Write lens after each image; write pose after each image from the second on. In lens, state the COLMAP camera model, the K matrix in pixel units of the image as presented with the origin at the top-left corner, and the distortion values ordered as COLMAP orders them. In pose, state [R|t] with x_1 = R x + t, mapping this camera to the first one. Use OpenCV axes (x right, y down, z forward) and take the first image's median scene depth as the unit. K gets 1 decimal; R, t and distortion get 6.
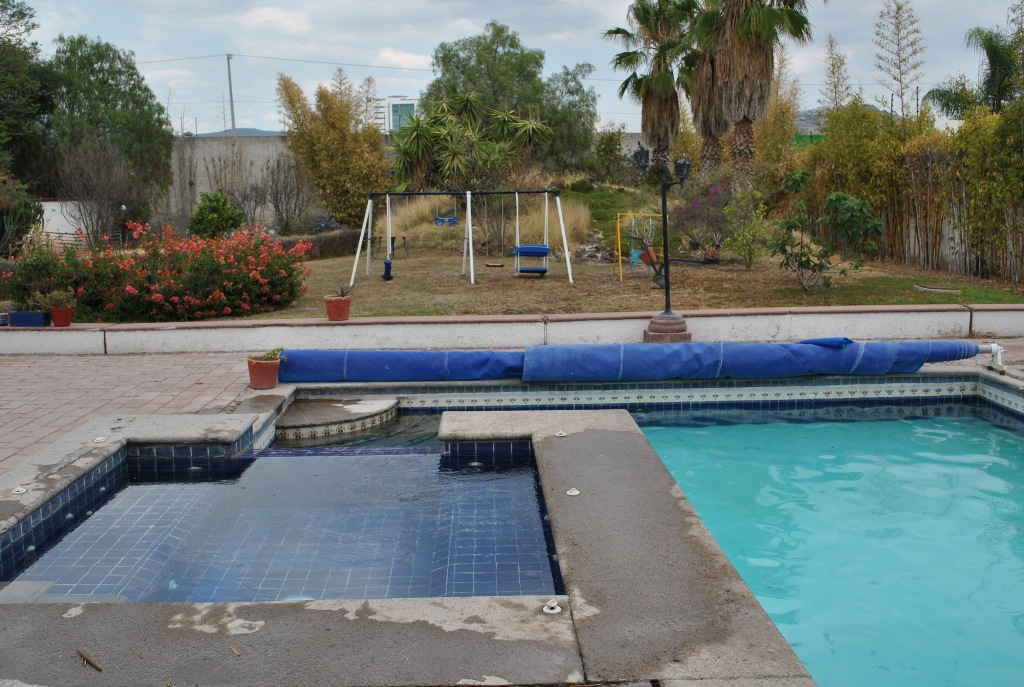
lens RADIAL K [[1025.4, 0, 512.0], [0, 1025.4, 343.5], [0, 0, 1]] dist [-0.054124, 0.000498]
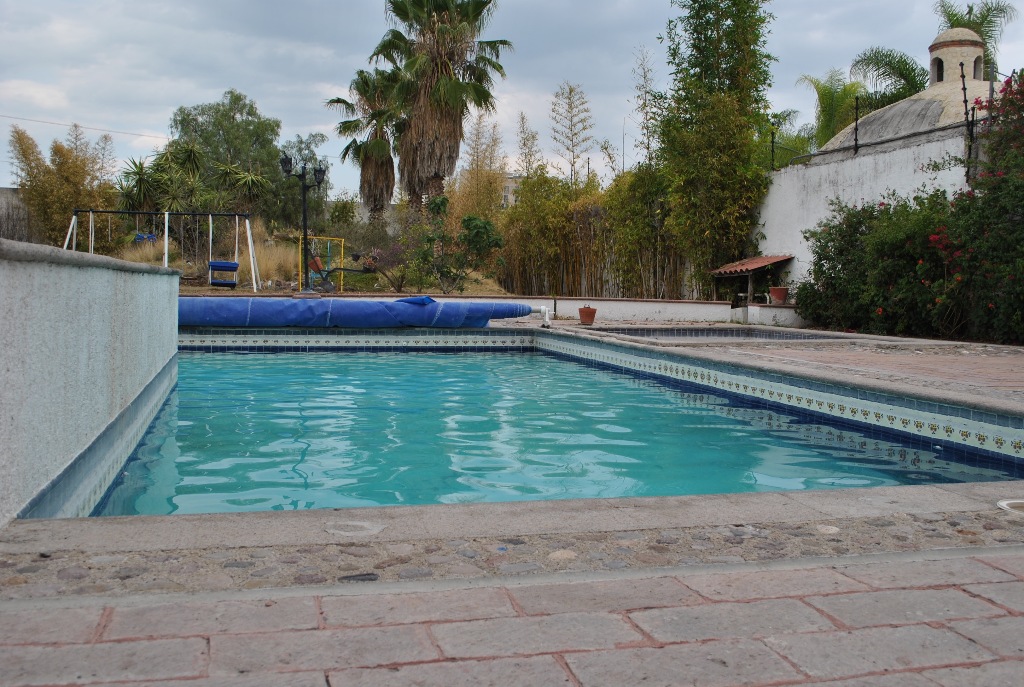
lens RADIAL K [[1025.4, 0, 512.0], [0, 1025.4, 343.5], [0, 0, 1]] dist [-0.054124, 0.000498]
pose [[0.974072, 0.018728, 0.225463, 0.047023], [0.001188, 0.996131, -0.087874, 0.056934], [-0.226237, 0.085864, 0.970281, -0.095574]]
